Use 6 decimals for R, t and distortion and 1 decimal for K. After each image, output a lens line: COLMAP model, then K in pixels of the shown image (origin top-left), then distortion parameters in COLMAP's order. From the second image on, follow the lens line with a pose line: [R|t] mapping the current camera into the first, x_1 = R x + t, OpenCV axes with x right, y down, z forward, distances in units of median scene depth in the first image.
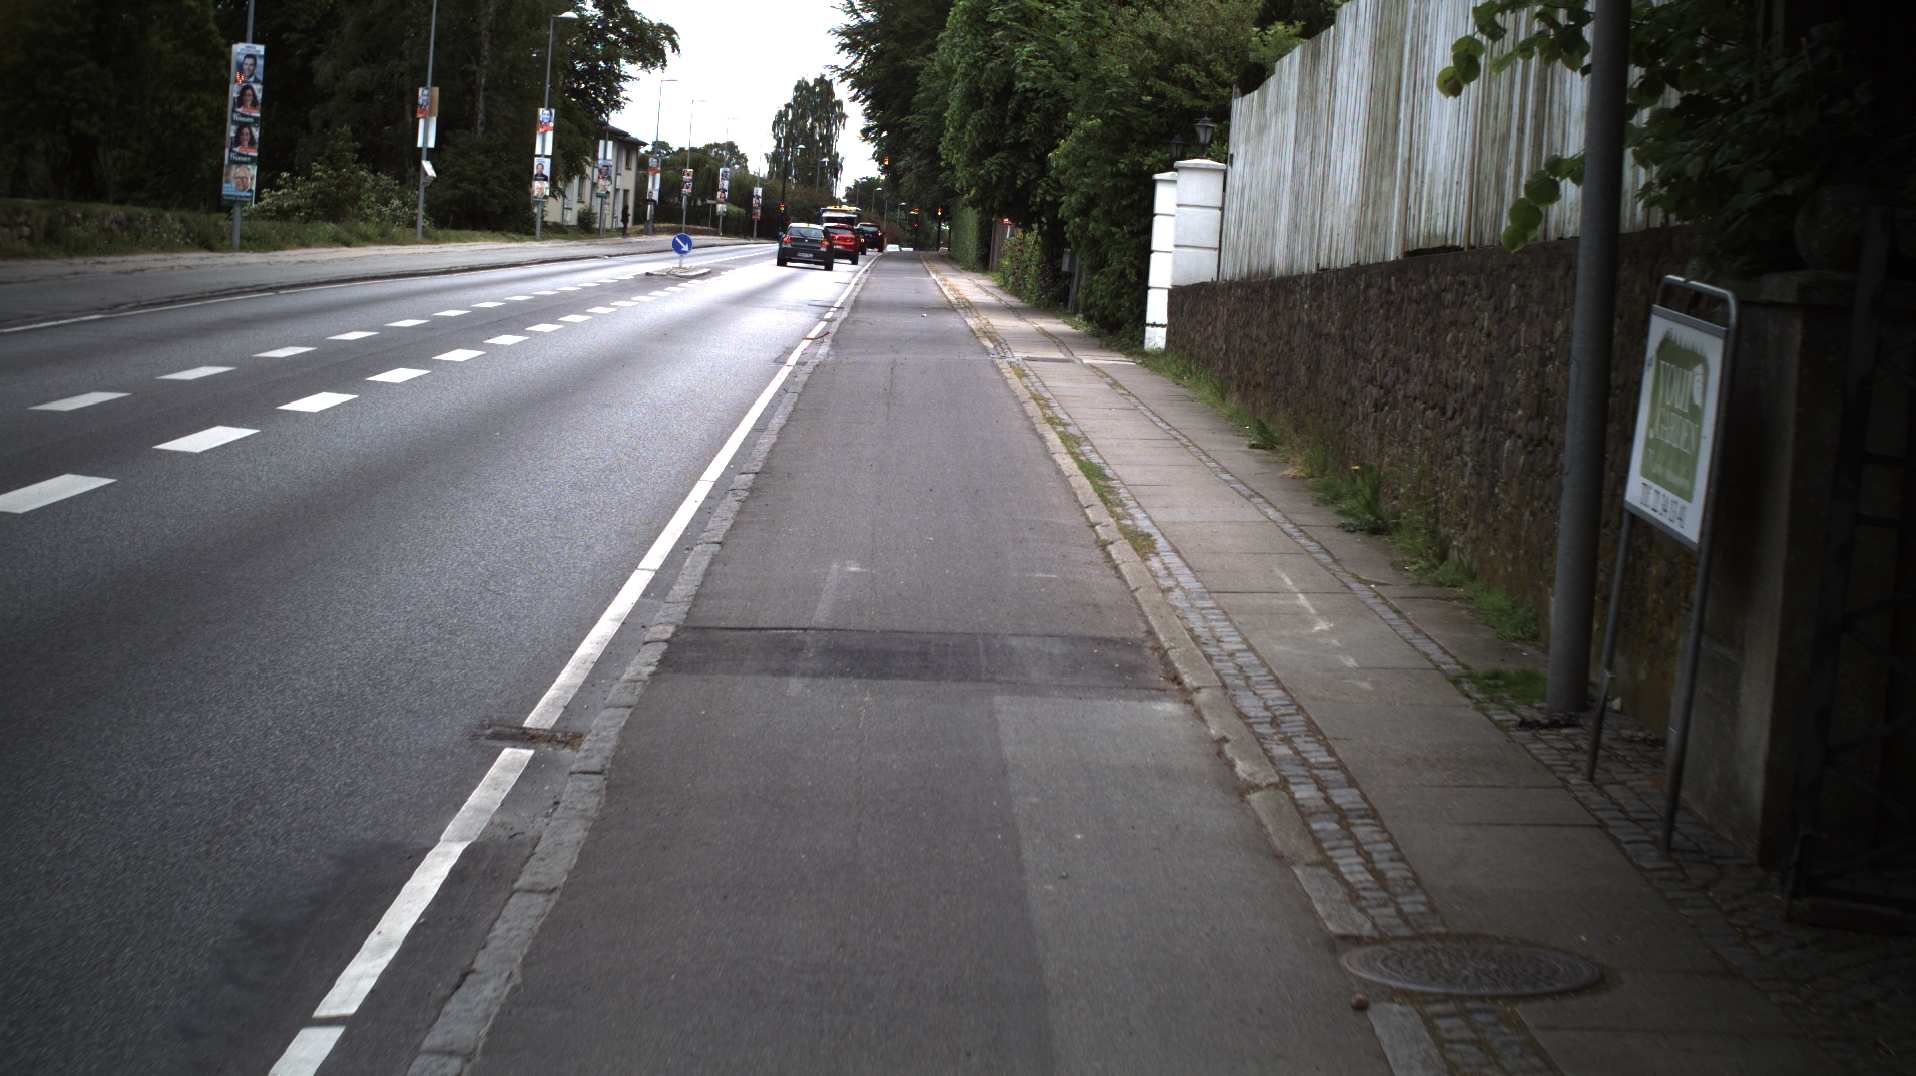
lens RADIAL K [[3334.3, 0, 958.0], [0, 3334.3, 538.0], [0, 0, 1]] dist [-0.280491, 0.343580]
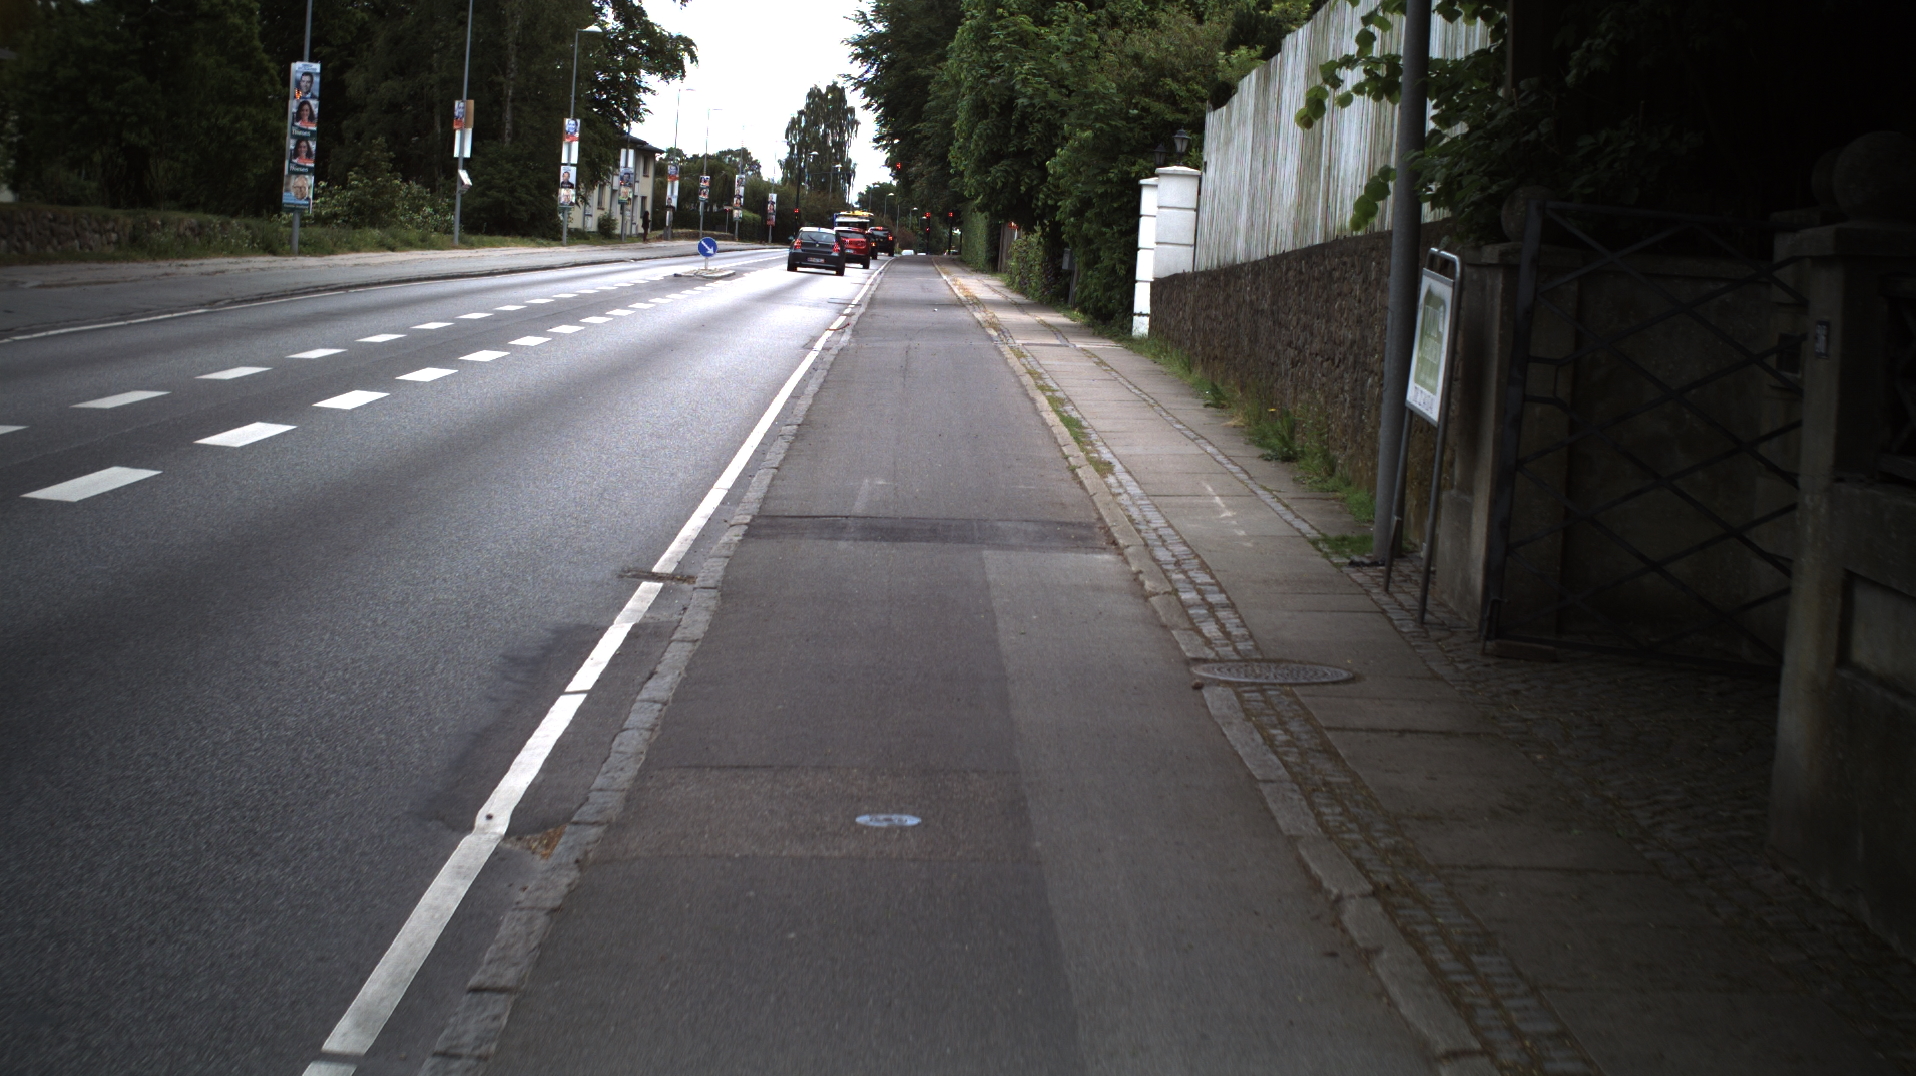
lens RADIAL K [[3334.3, 0, 958.0], [0, 3334.3, 538.0], [0, 0, 1]] dist [-0.280491, 0.343580]
pose [[0.999976, -0.005572, -0.004083, 0.000869], [0.005566, 0.999983, -0.001510, 0.006390], [0.004091, 0.001487, 0.999991, -0.060694]]
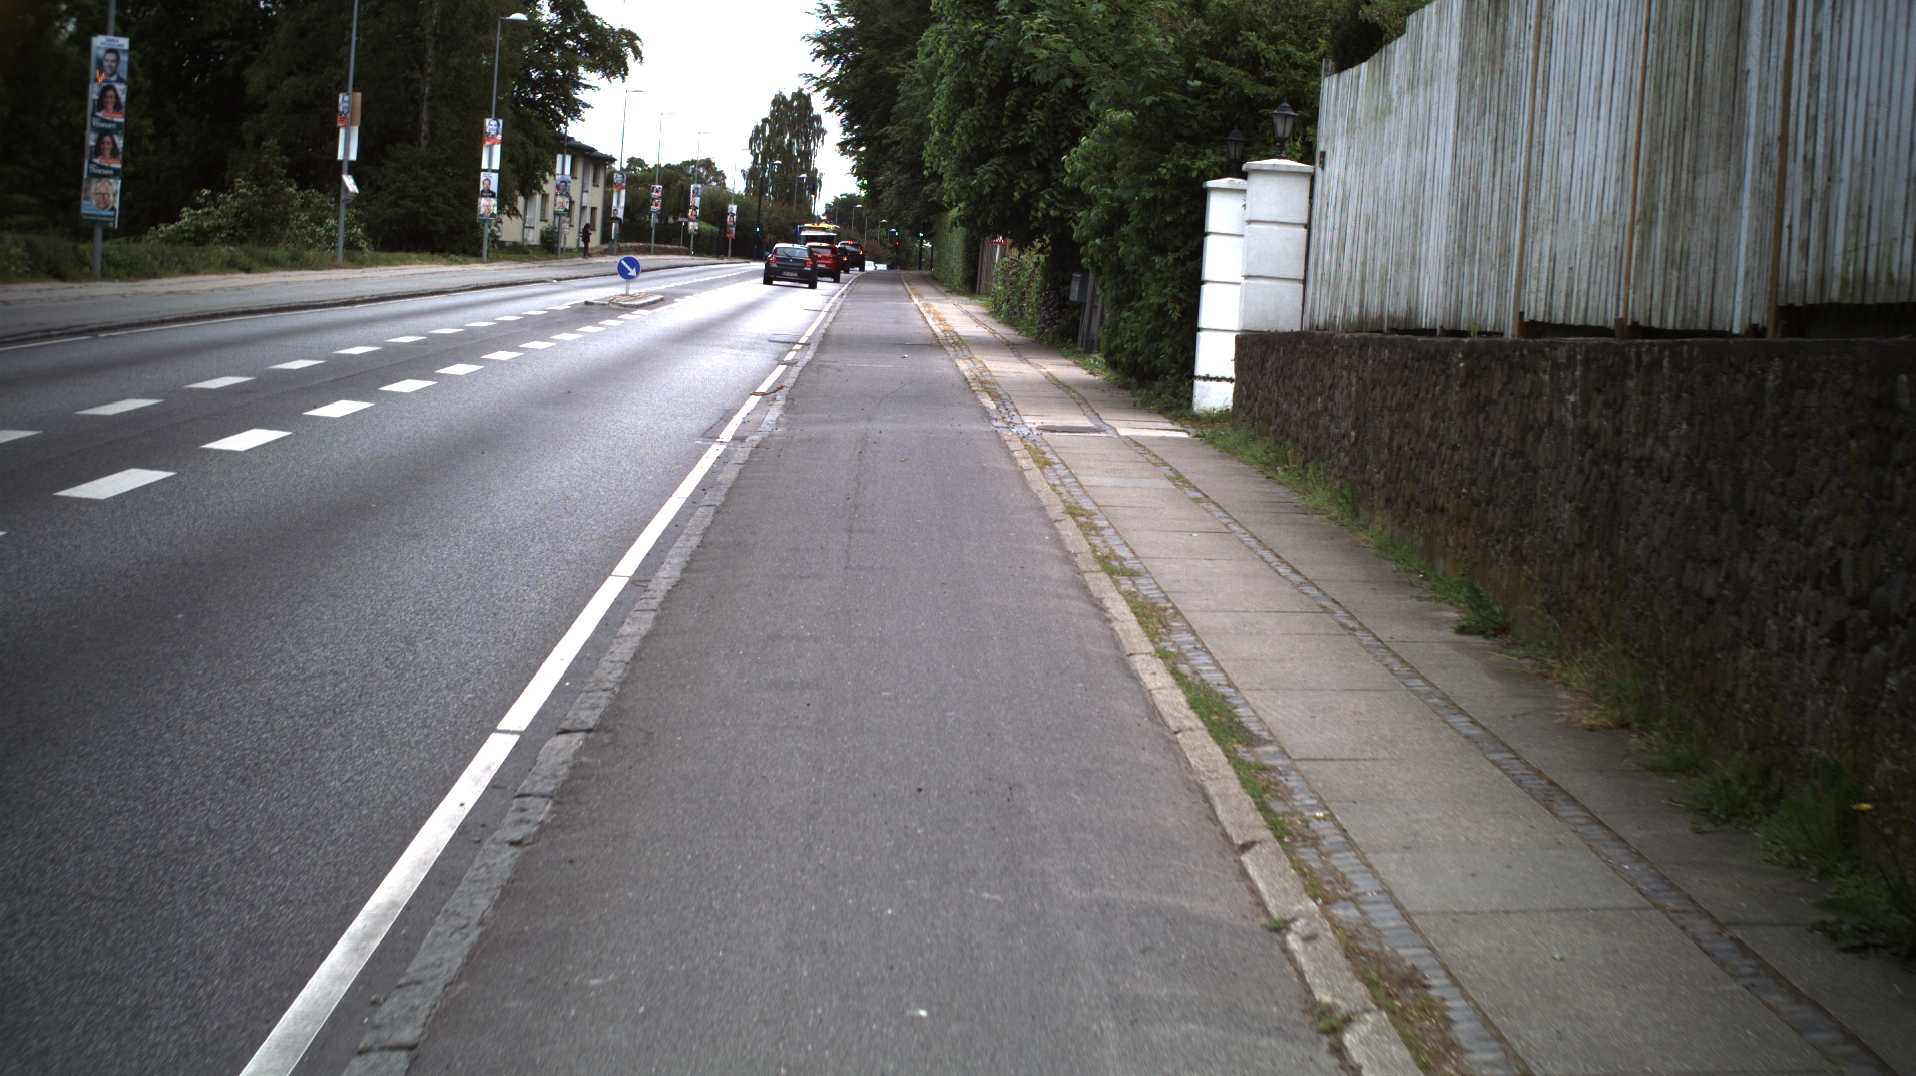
lens RADIAL K [[3334.3, 0, 958.0], [0, 3334.3, 538.0], [0, 0, 1]] dist [-0.280491, 0.343580]
pose [[0.999977, -0.004359, 0.005221, -0.001149], [0.004386, 0.999978, -0.005056, -0.012217], [-0.005198, 0.005078, 0.999974, 0.121661]]
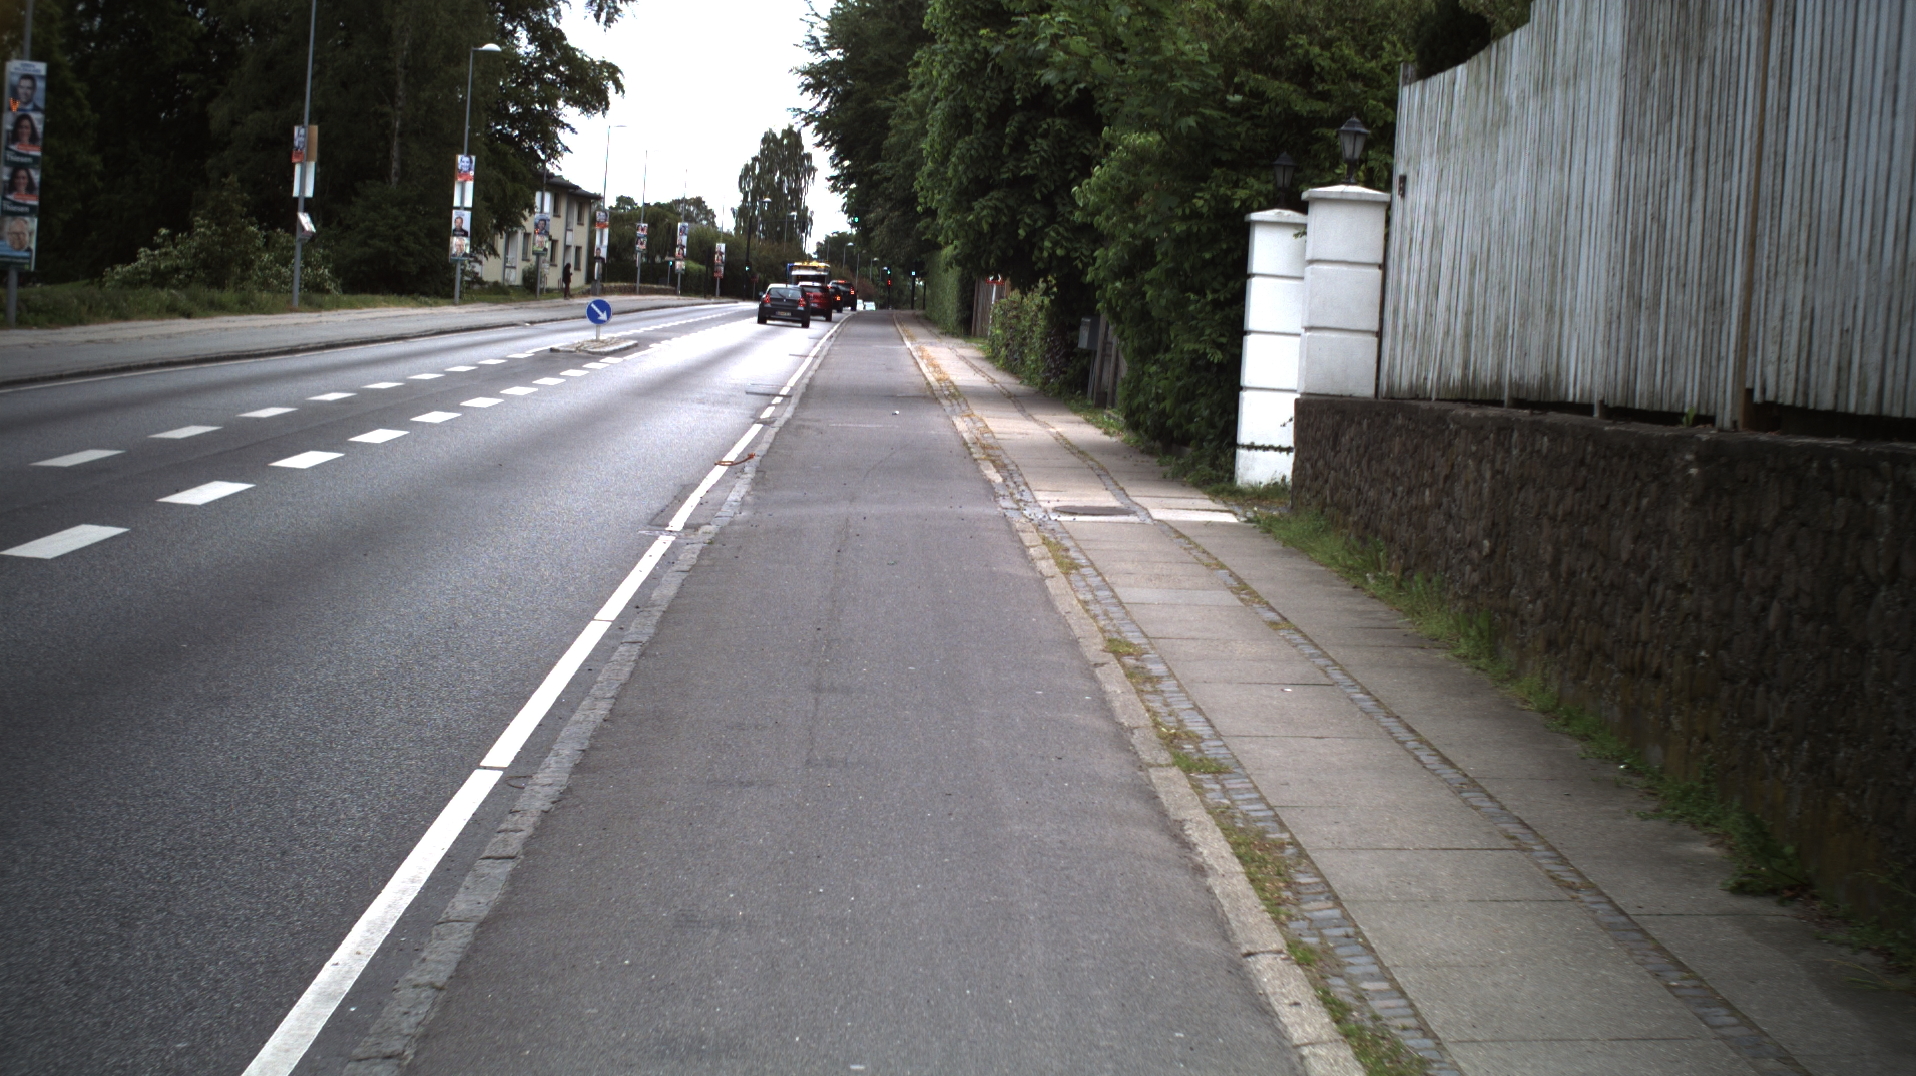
lens RADIAL K [[3334.3, 0, 958.0], [0, 3334.3, 538.0], [0, 0, 1]] dist [-0.280491, 0.343580]
pose [[0.999943, -0.007829, 0.007322, -0.001491], [0.007948, 0.999834, -0.016393, -0.018534], [-0.007192, 0.016450, 0.999839, 0.182163]]
